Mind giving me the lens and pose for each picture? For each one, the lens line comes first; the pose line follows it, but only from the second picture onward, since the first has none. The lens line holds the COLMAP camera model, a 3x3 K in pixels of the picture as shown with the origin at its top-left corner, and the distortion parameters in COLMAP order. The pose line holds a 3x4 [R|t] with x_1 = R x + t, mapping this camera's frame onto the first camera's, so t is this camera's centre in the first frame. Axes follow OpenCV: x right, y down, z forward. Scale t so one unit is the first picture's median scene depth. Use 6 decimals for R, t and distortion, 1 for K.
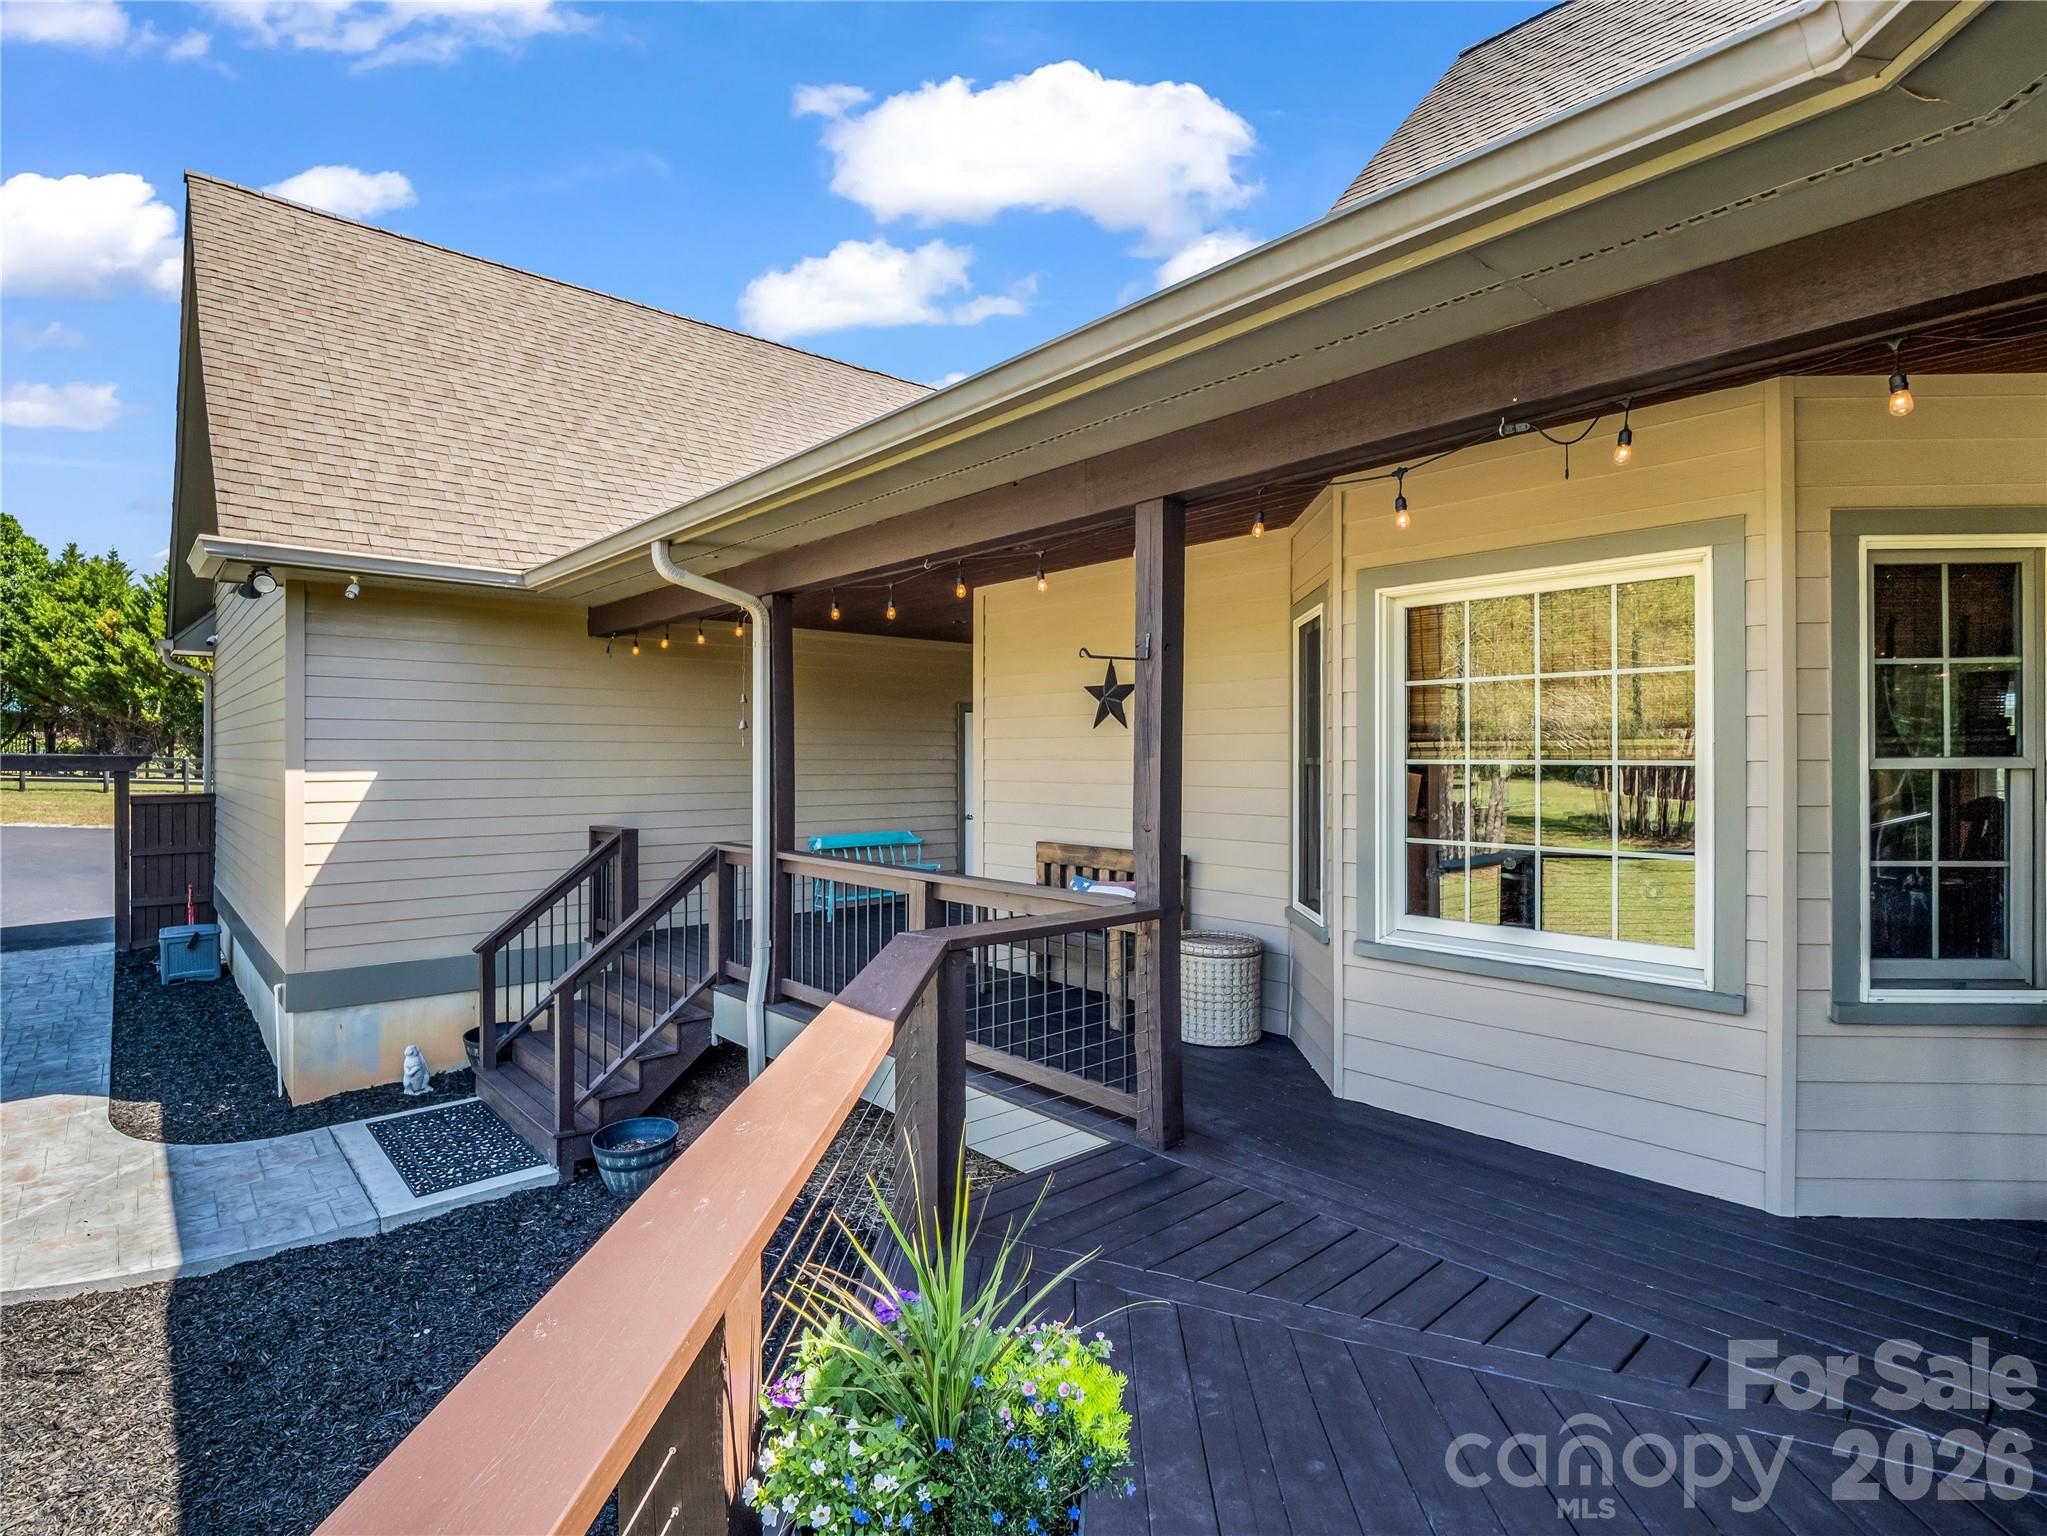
lens RADIAL K [[1006.1, 0, 1018.7], [0, 1006.1, 762.3], [0, 0, 1]] dist [-0.016861, -0.001117]
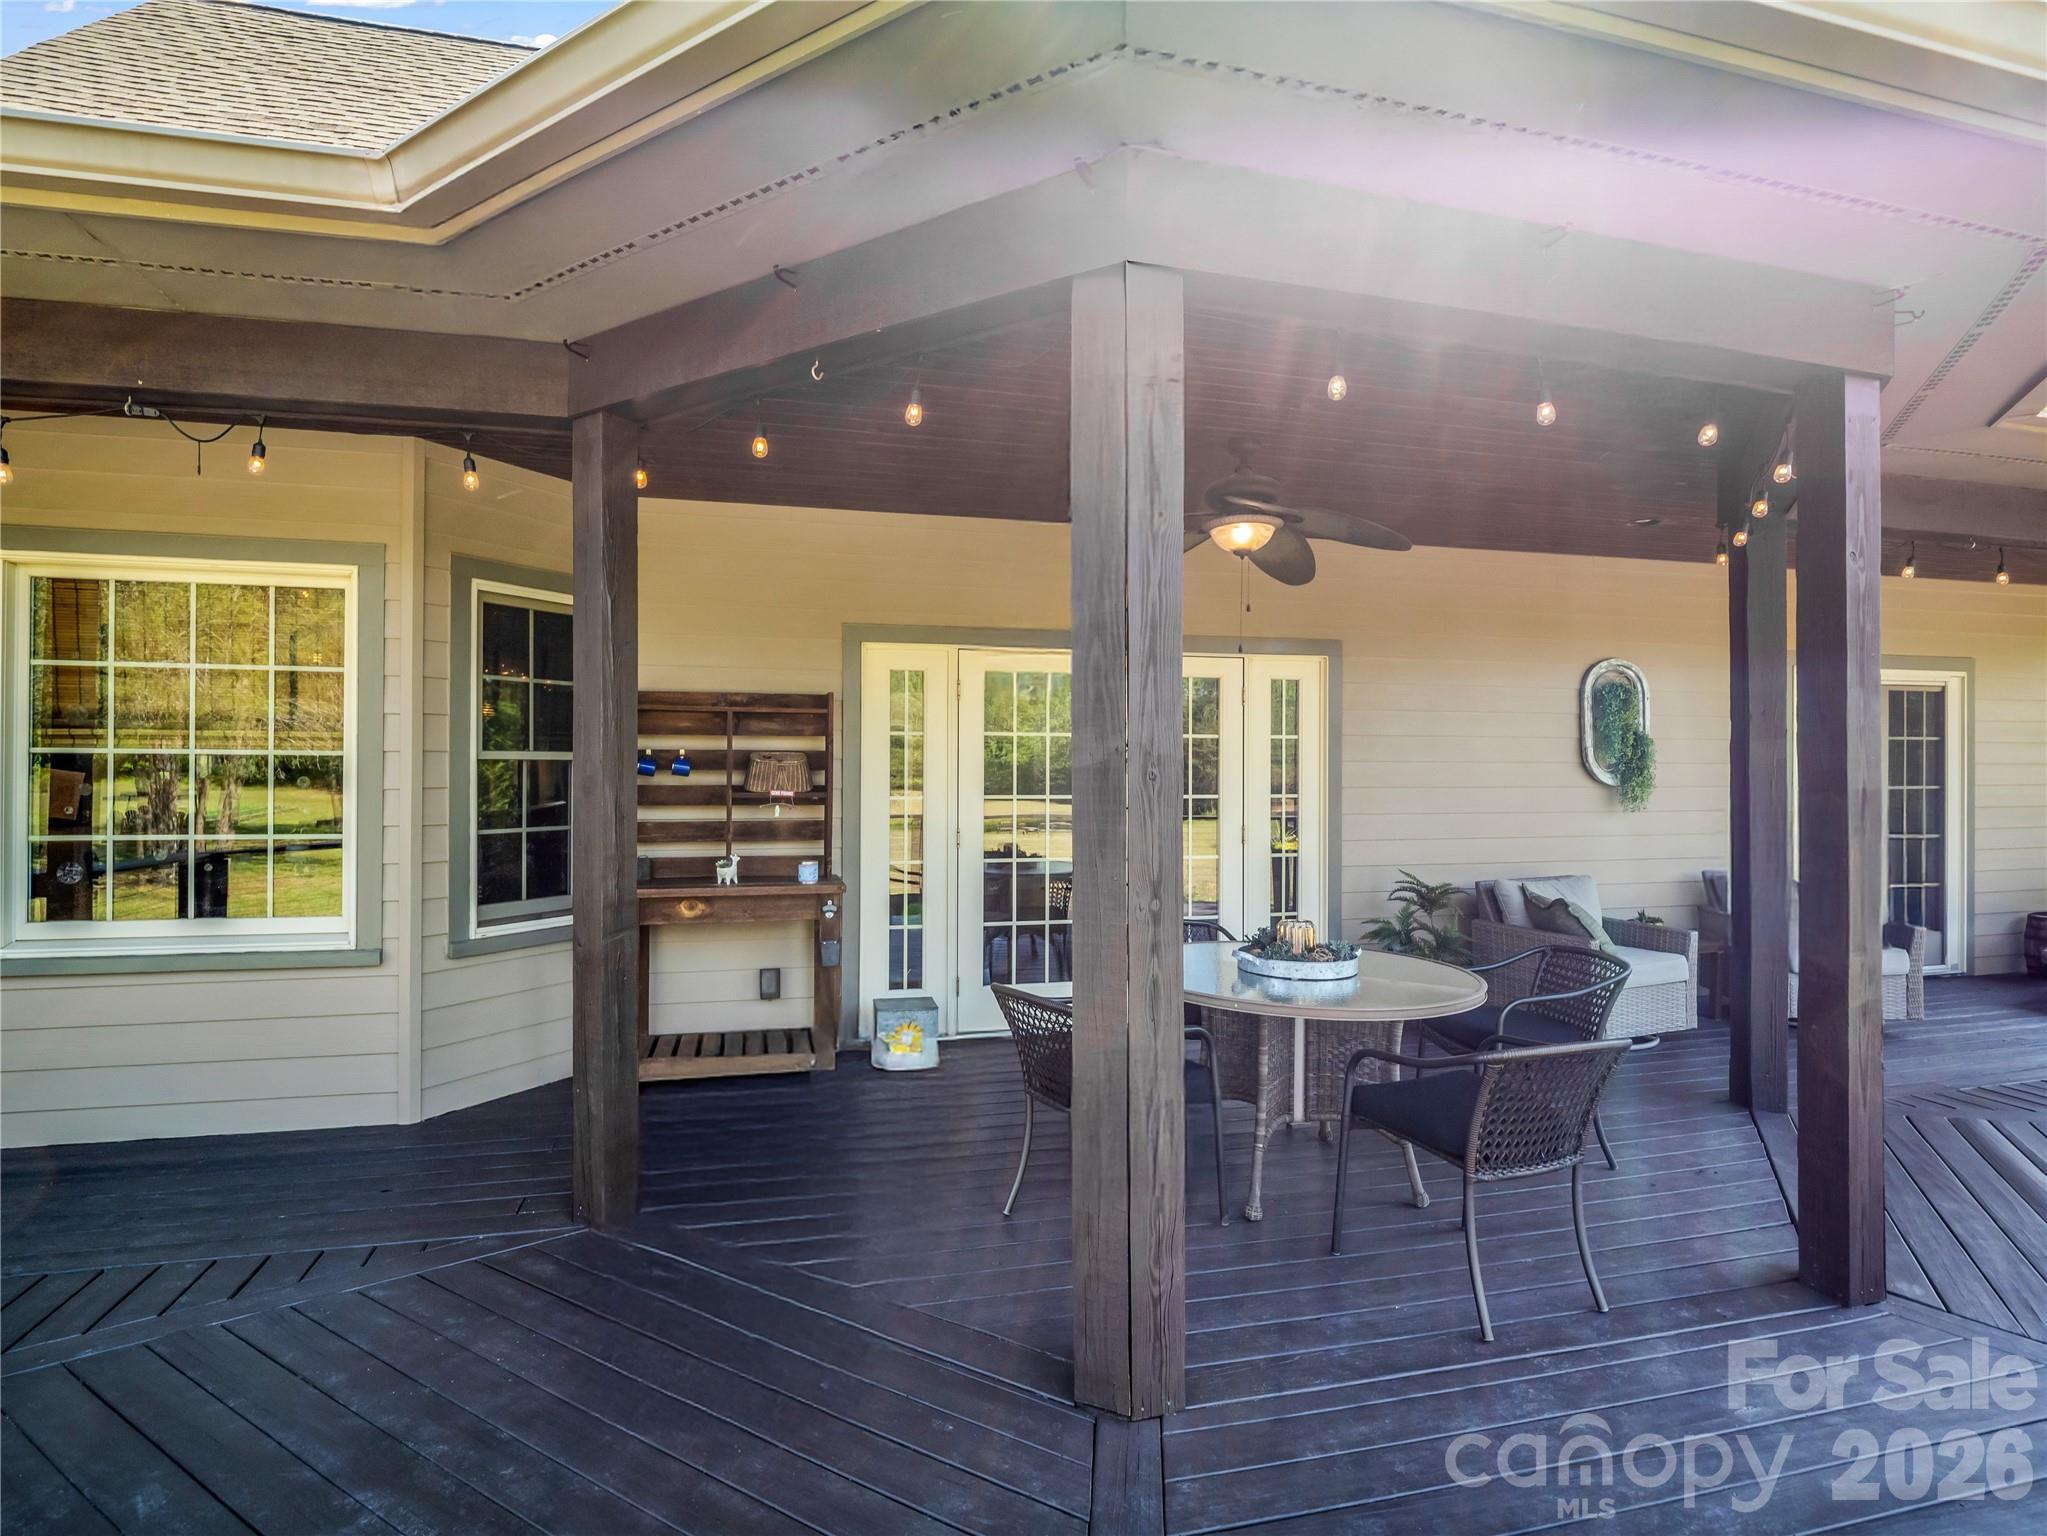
lens RADIAL K [[1006.1, 0, 1027.4], [0, 1006.1, 780.2], [0, 0, 1]] dist [-0.016861, -0.001117]
pose [[0.471590, 0.001315, 0.881817, 0.043834], [0.000456, 0.999998, -0.001735, 0.036924], [-0.881818, 0.001220, 0.471588, -0.248124]]
